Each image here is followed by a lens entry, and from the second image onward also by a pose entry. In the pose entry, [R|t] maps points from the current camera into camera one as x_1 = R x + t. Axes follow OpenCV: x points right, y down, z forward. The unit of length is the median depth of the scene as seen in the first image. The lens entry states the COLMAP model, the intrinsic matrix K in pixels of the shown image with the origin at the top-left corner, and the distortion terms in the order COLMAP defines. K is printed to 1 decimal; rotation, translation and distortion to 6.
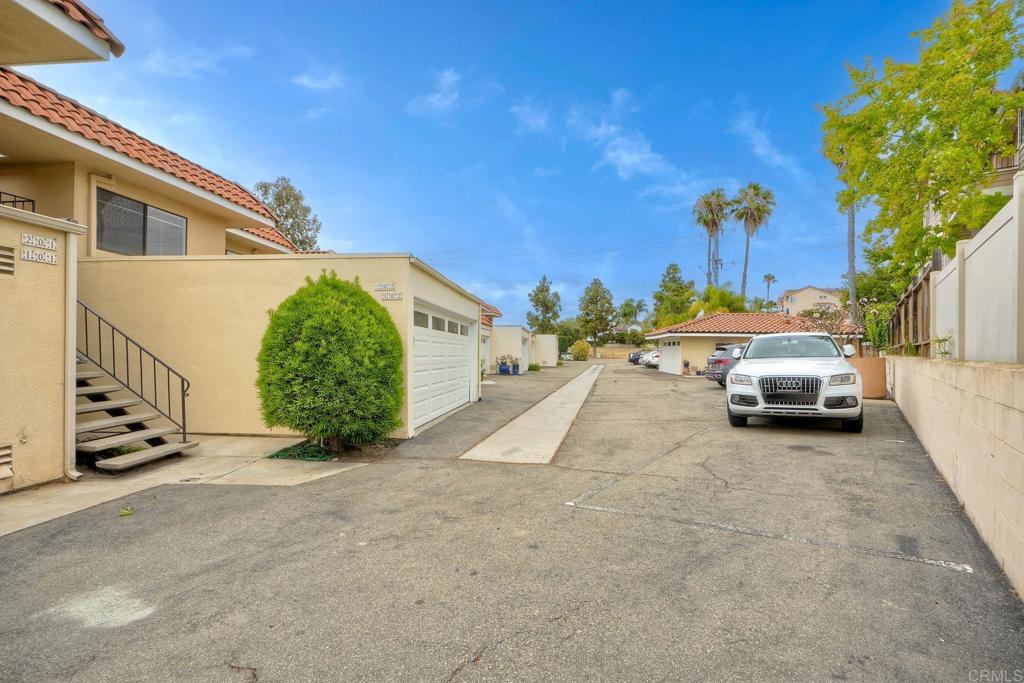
lens RADIAL K [[460.0, 0, 512.0], [0, 460.0, 341.5], [0, 0, 1]] dist [0.000066, 0.001005]
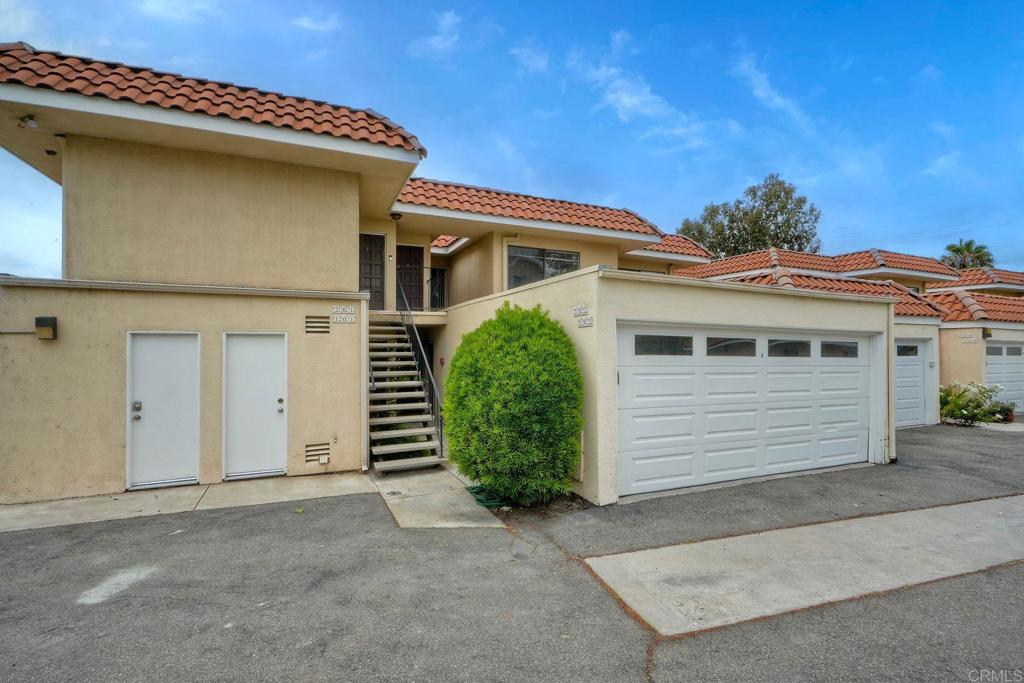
lens RADIAL K [[460.0, 0, 512.0], [0, 460.0, 341.5], [0, 0, 1]] dist [0.000066, 0.001005]
pose [[0.508145, -0.019214, -0.861057, 0.499158], [0.014135, 0.999803, -0.013969, -0.075707], [0.861156, -0.005073, 0.508316, 0.645919]]
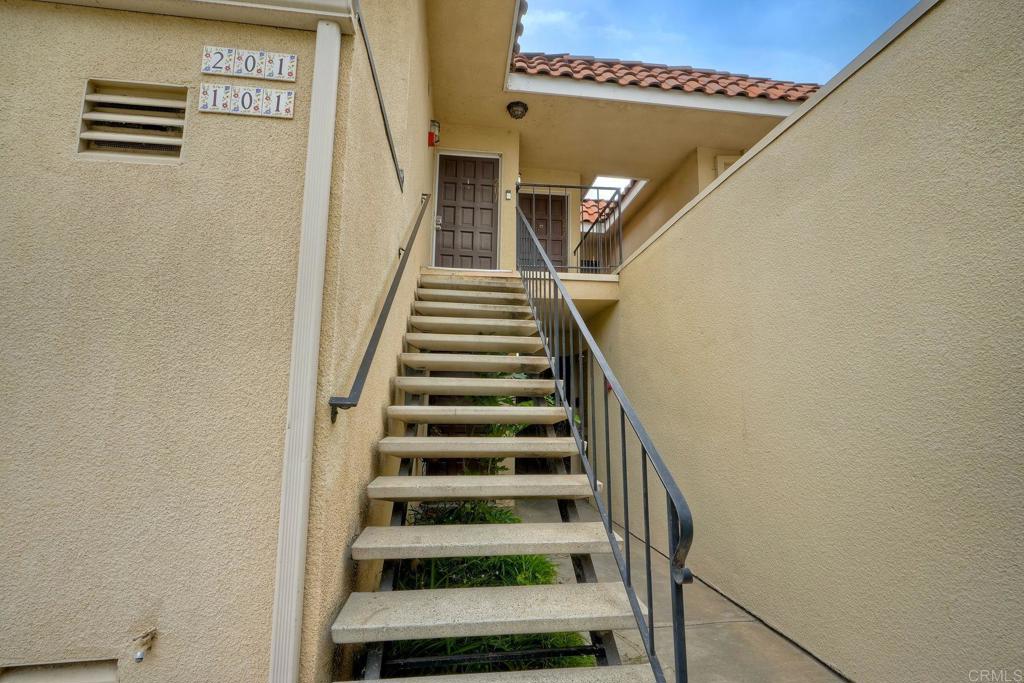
lens RADIAL K [[485.3, 0, 512.0], [0, 485.3, 341.5], [0, 0, 1]] dist [-0.000191, -0.000101]
pose [[0.228701, -0.139420, -0.963462, -0.584950], [0.000437, 0.989706, -0.143114, 0.049944], [0.973497, 0.032309, 0.226407, 1.025160]]
